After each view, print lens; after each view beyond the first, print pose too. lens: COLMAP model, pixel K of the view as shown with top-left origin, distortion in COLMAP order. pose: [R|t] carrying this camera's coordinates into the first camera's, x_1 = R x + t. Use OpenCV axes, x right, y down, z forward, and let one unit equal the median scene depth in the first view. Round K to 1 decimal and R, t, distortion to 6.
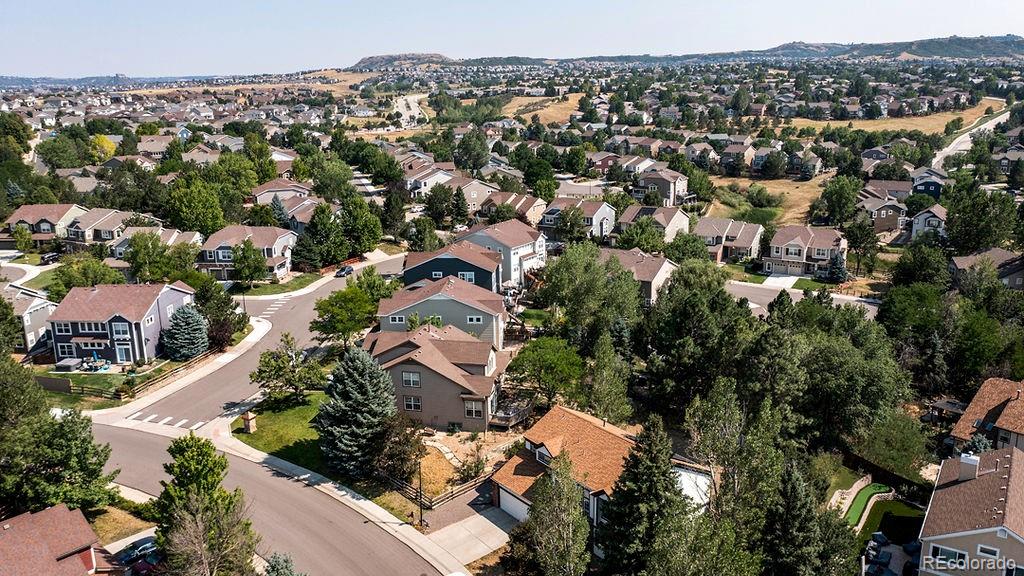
lens RADIAL K [[820.9, 0, 510.1], [0, 820.9, 283.5], [0, 0, 1]] dist [-0.002026, 0.004677]
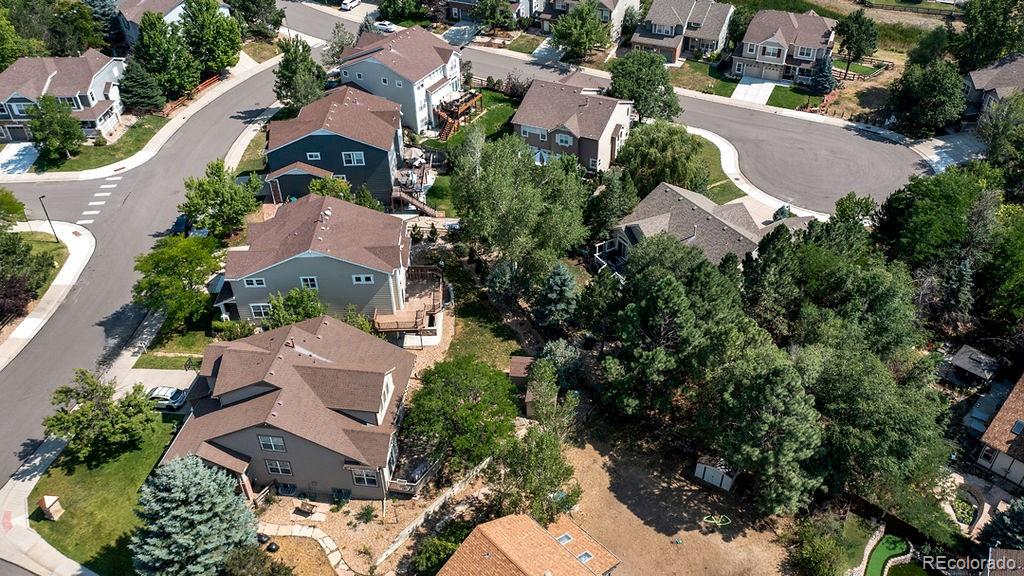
lens RADIAL K [[815.7, 0, 508.8], [0, 815.7, 284.2], [0, 0, 1]] dist [0.000603, 0.003391]
pose [[0.995699, -0.059200, 0.071272, 0.023704], [0.026561, 0.919344, 0.392557, -0.163421], [-0.088763, -0.388976, 0.916962, 0.229681]]
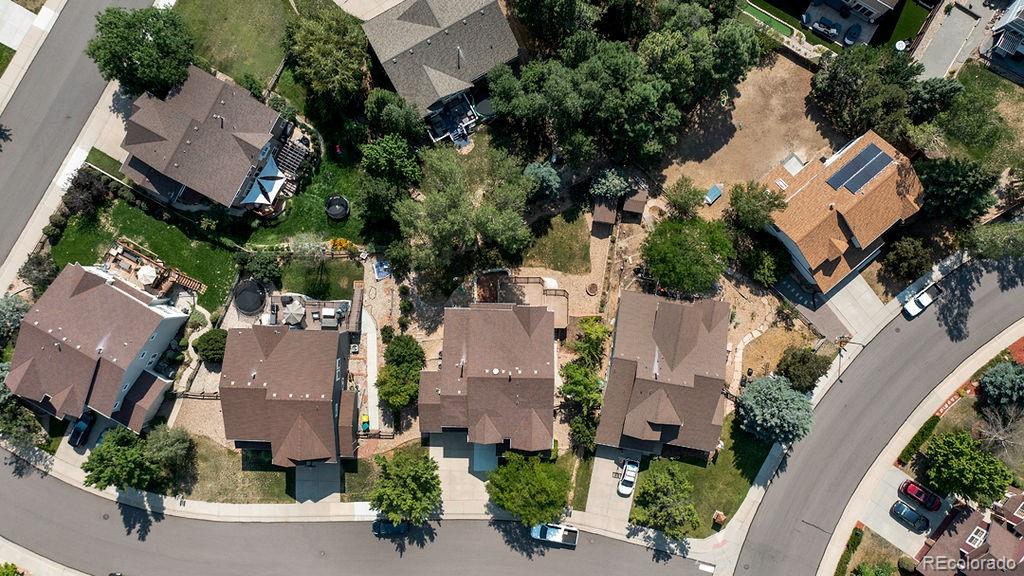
lens RADIAL K [[820.9, 0, 510.1], [0, 820.9, 283.5], [0, 0, 1]] dist [-0.002026, 0.004677]
pose [[-0.060472, -0.998090, 0.012666, 0.003786], [0.251677, -0.002967, 0.967807, -0.586183], [-0.965920, 0.061713, 0.251375, 0.576105]]
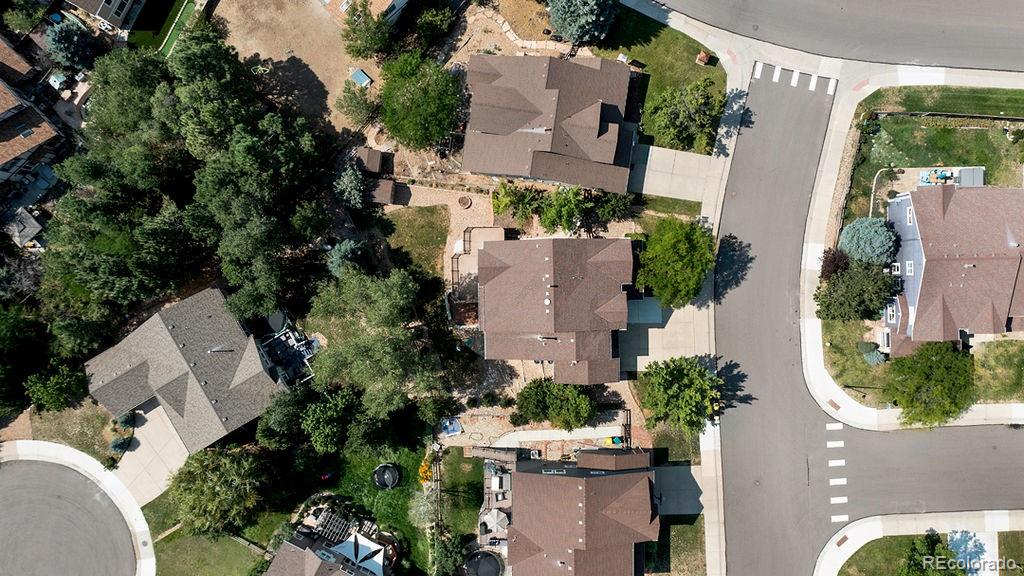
lens RADIAL K [[820.9, 0, 510.1], [0, 820.9, 283.5], [0, 0, 1]] dist [-0.002026, 0.004677]
pose [[-0.995325, 0.090279, 0.034312, -0.047791], [0.012032, -0.236602, 0.971532, -0.546436], [0.095827, 0.967403, 0.234409, 0.596326]]
